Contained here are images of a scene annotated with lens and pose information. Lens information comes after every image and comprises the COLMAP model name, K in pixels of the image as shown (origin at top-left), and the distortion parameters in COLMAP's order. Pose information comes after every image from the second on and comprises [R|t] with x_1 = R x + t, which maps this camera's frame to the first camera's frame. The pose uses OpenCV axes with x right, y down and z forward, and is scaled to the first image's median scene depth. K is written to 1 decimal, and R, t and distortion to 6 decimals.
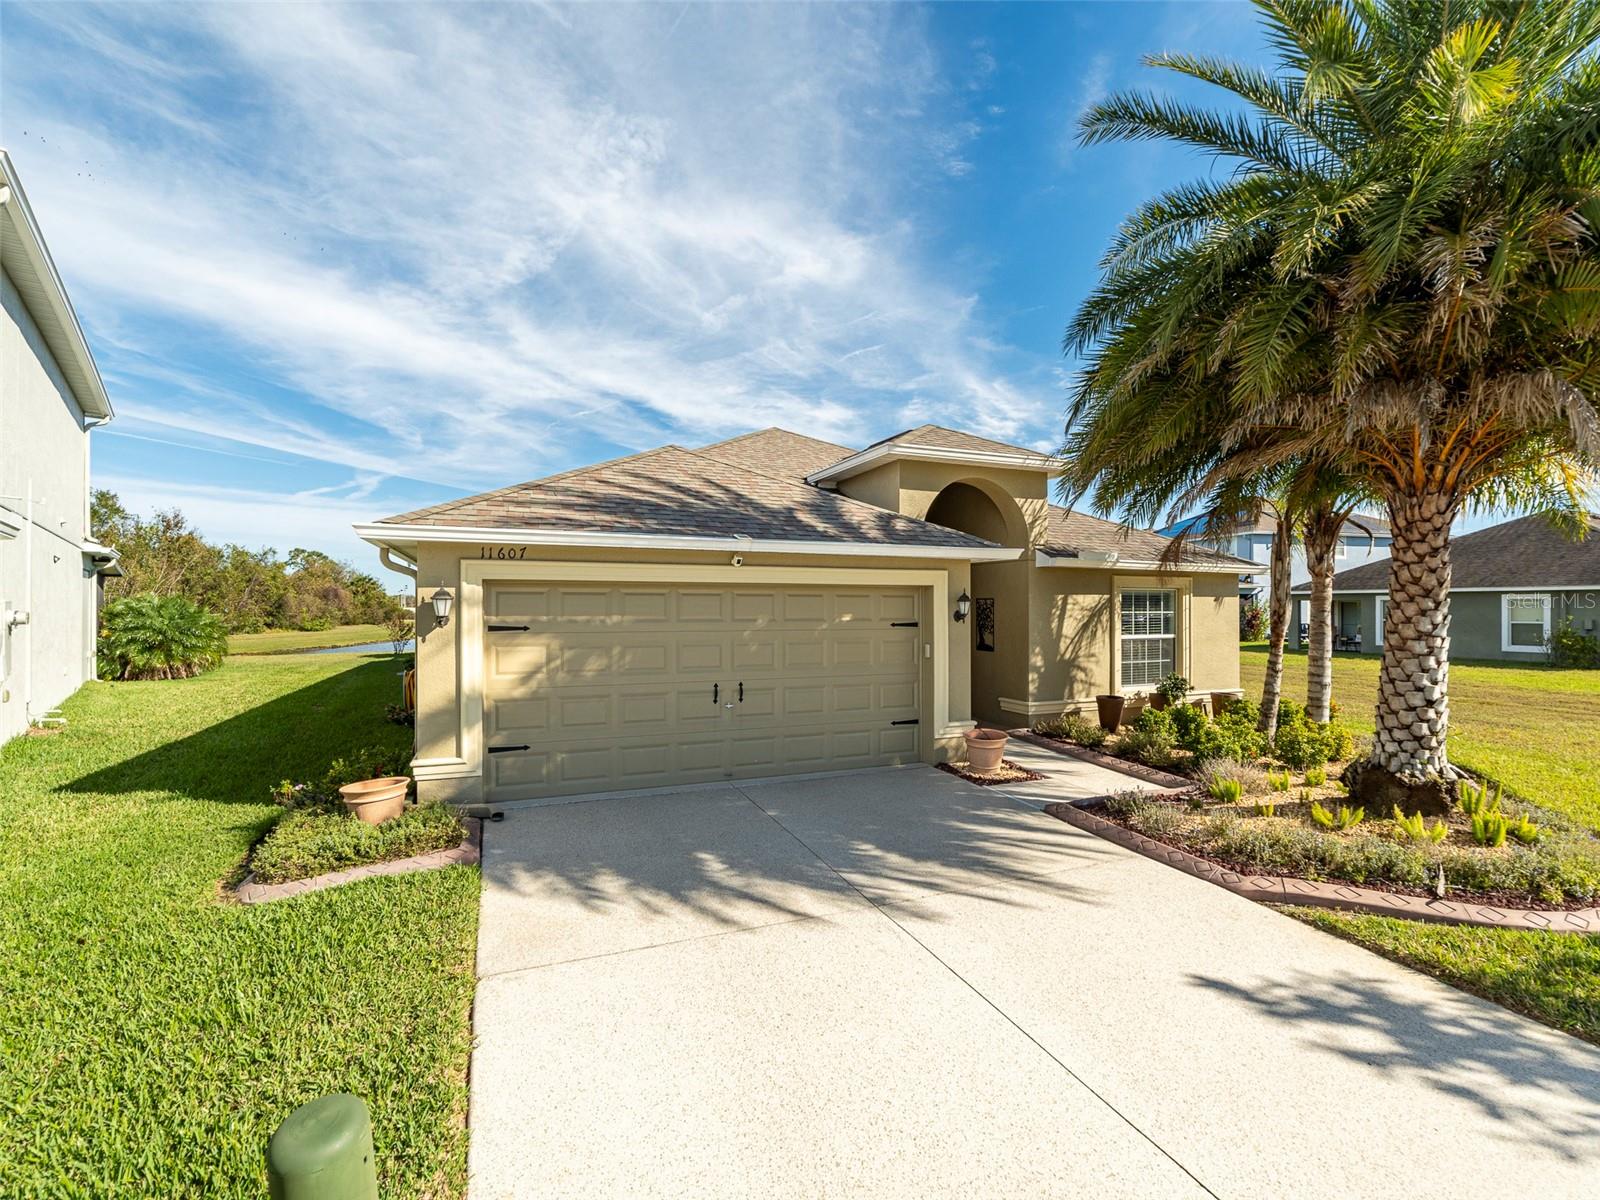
lens RADIAL K [[753.9, 0, 814.1], [0, 753.9, 616.6], [0, 0, 1]] dist [0.002631, 0.001289]
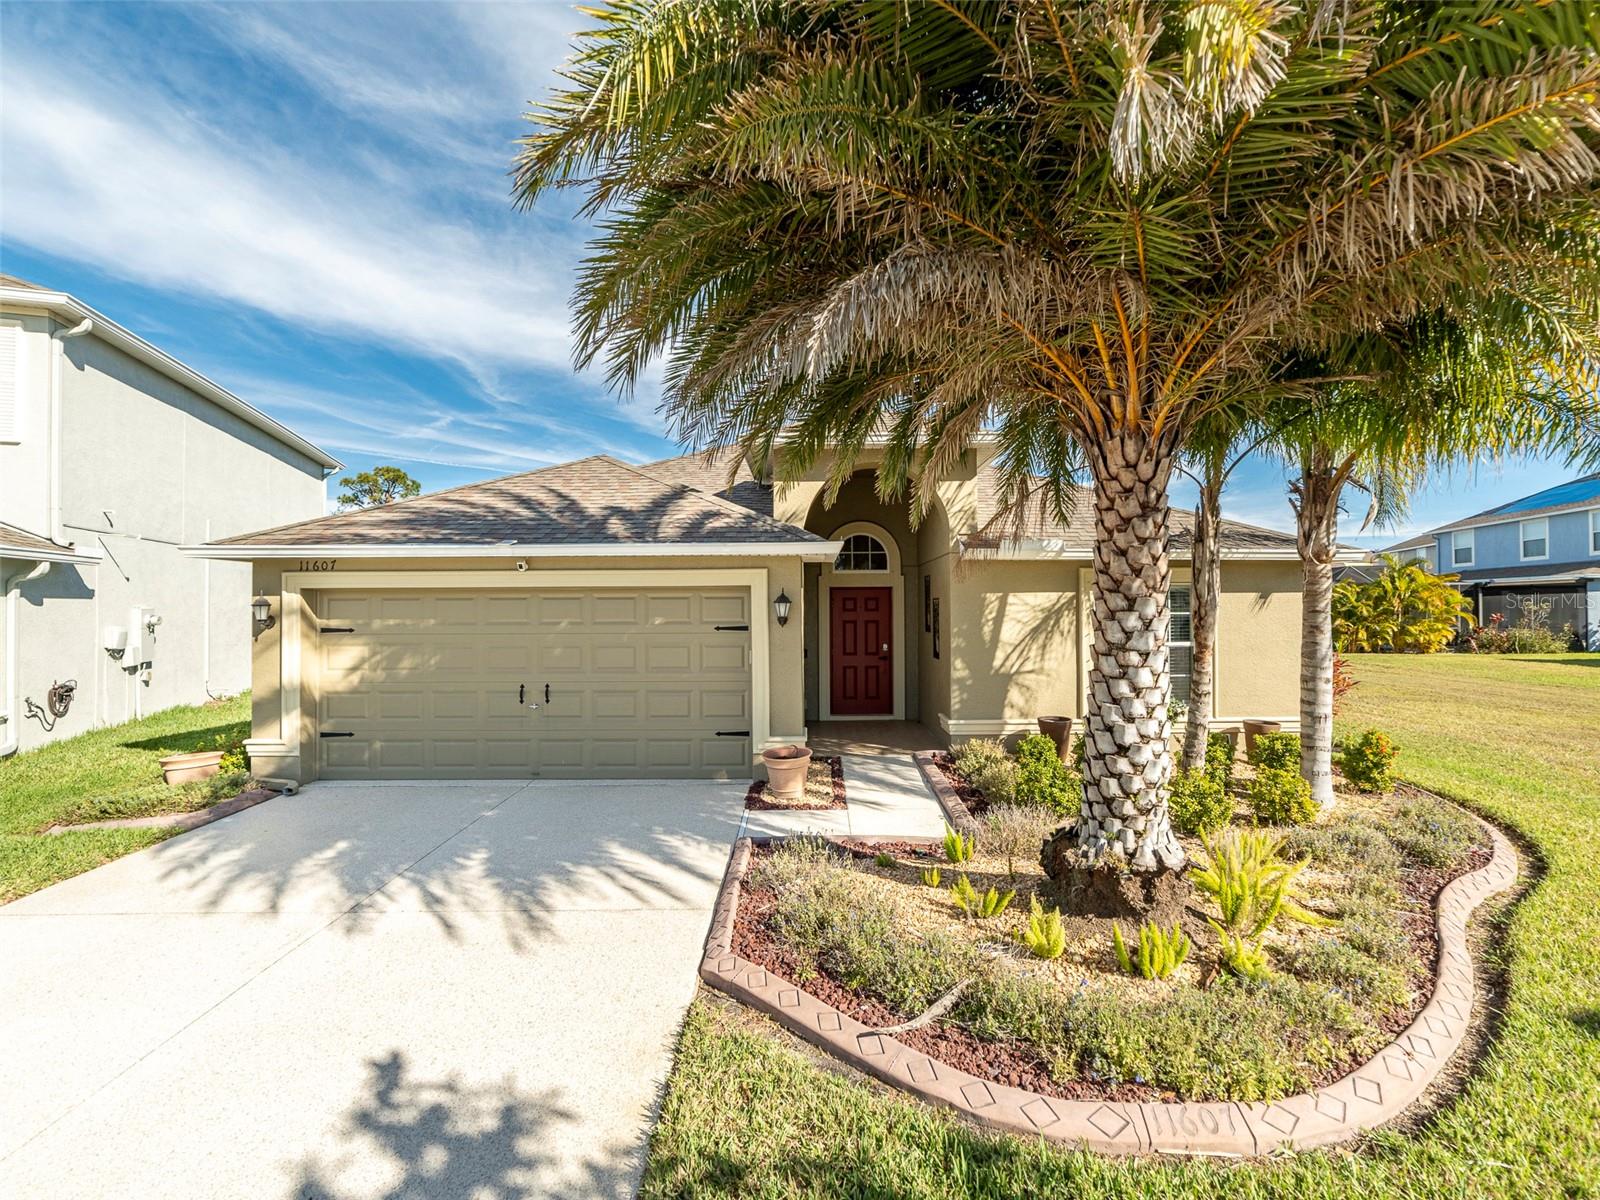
lens RADIAL K [[753.9, 0, 838.2], [0, 753.9, 610.1], [0, 0, 1]] dist [0.002631, 0.001289]
pose [[0.914827, -0.005392, -0.403810, 0.796783], [0.001471, 0.999949, -0.010020, -0.002875], [0.403843, 0.008572, 0.914788, 0.264174]]
